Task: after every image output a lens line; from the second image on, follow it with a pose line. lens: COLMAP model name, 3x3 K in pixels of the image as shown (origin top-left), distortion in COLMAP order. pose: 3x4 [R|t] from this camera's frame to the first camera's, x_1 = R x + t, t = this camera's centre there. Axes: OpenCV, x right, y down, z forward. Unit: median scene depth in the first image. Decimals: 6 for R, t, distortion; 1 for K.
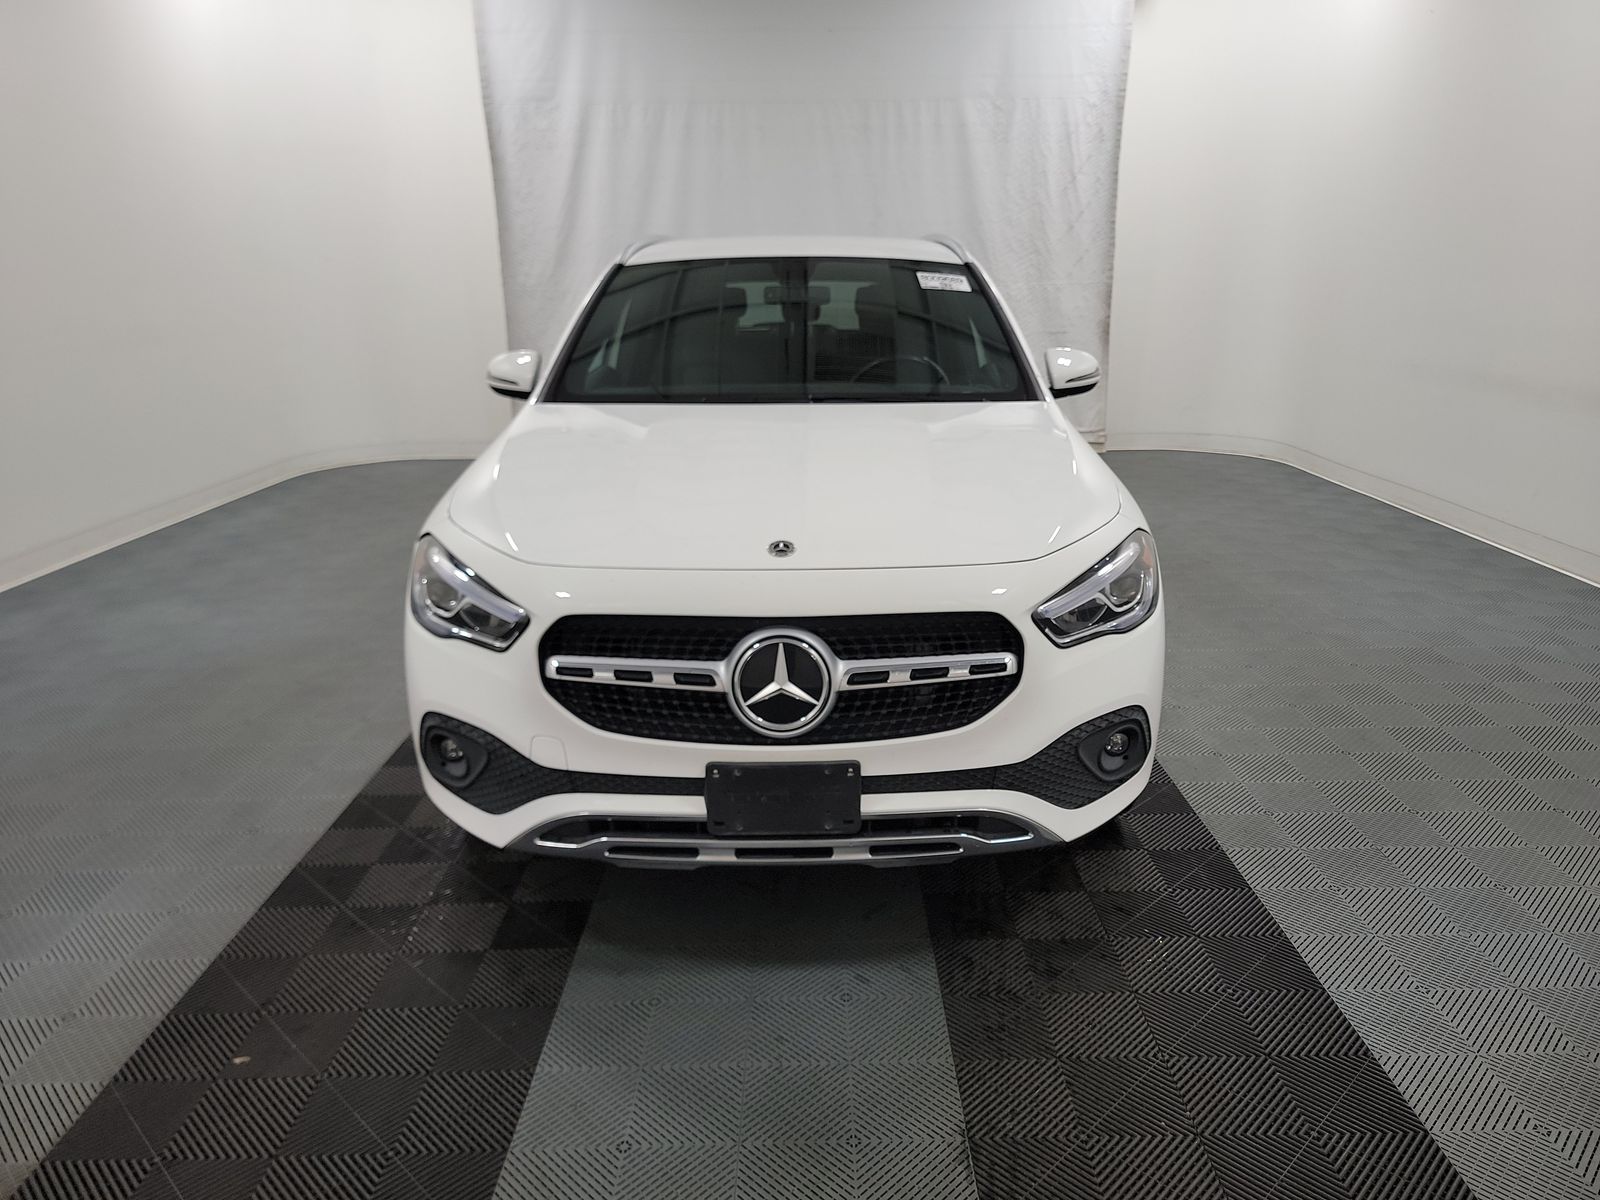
lens RADIAL K [[1113.8, 0, 841.1], [0, 1113.8, 603.3], [0, 0, 1]] dist [0.060215, -0.045744]
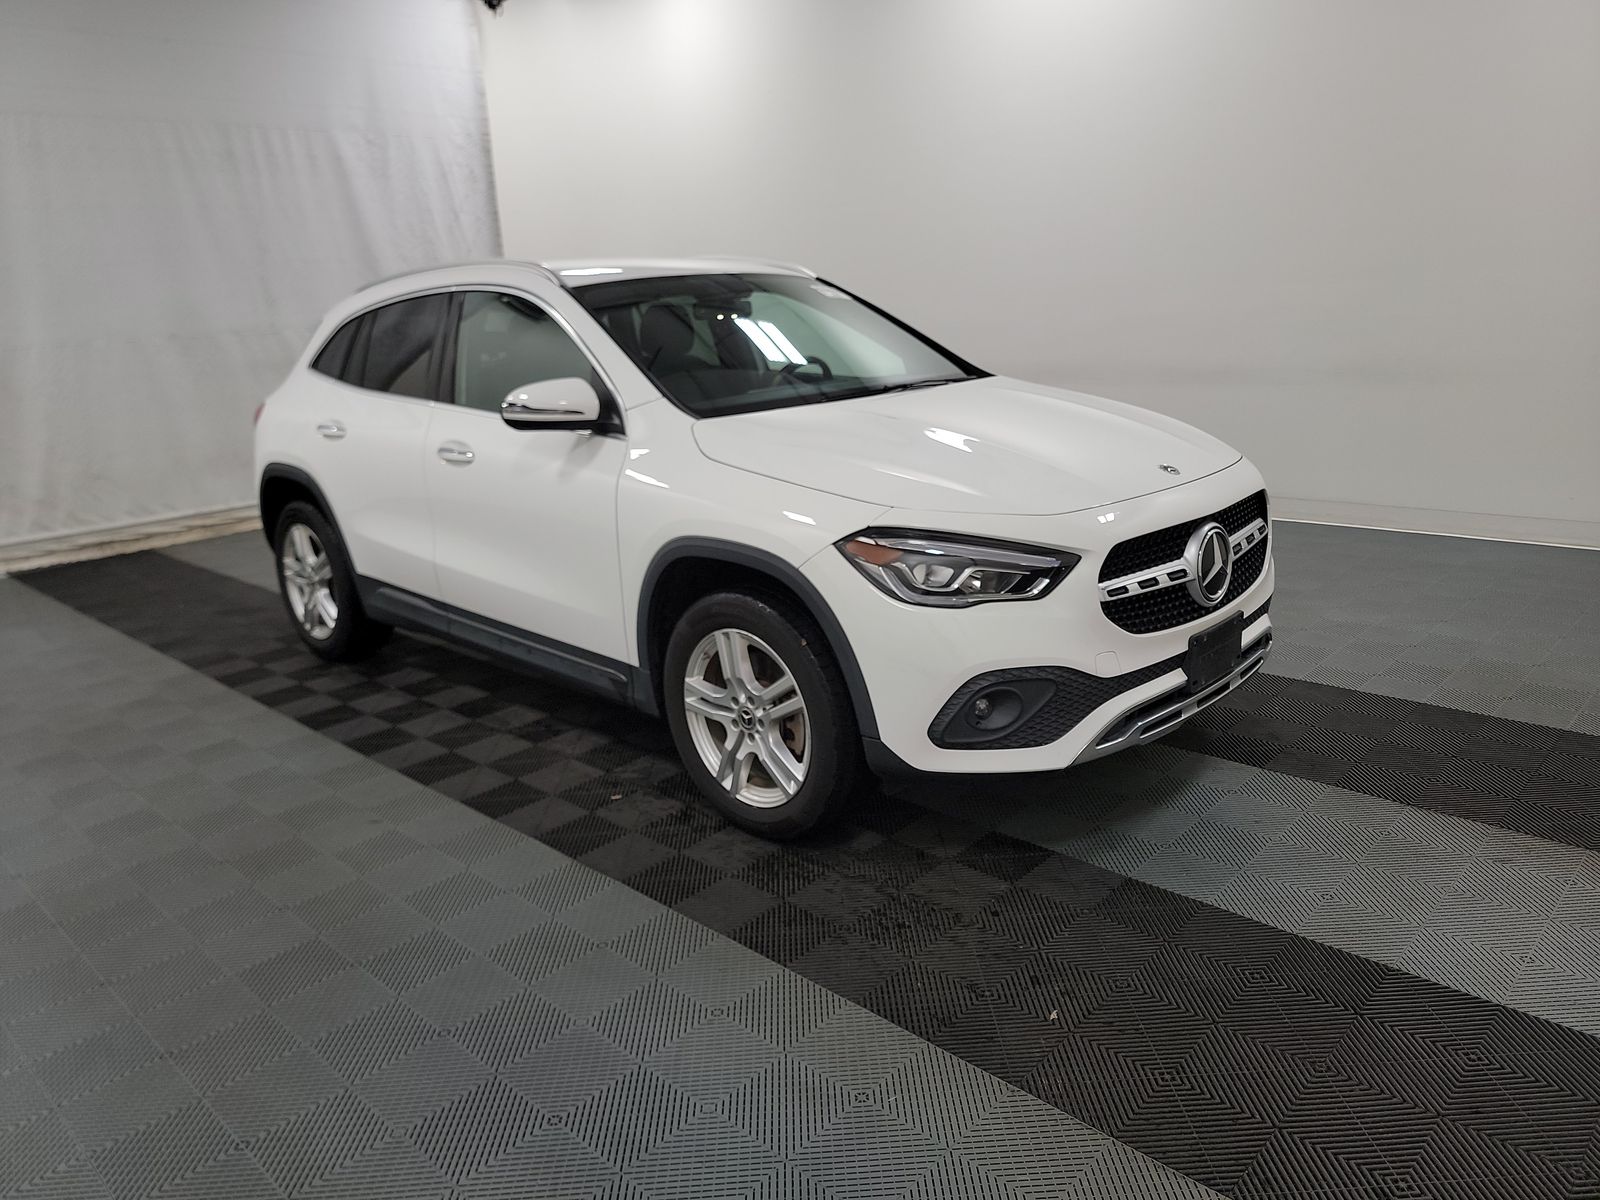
lens RADIAL K [[1117.0, 0, 806.3], [0, 1117.0, 616.7], [0, 0, 1]] dist [0.040412, -0.002066]
pose [[0.703558, -0.229359, 0.672607, -0.342851], [0.250477, 0.965779, 0.067328, -0.020660], [-0.665032, 0.121103, 0.736930, 0.089301]]
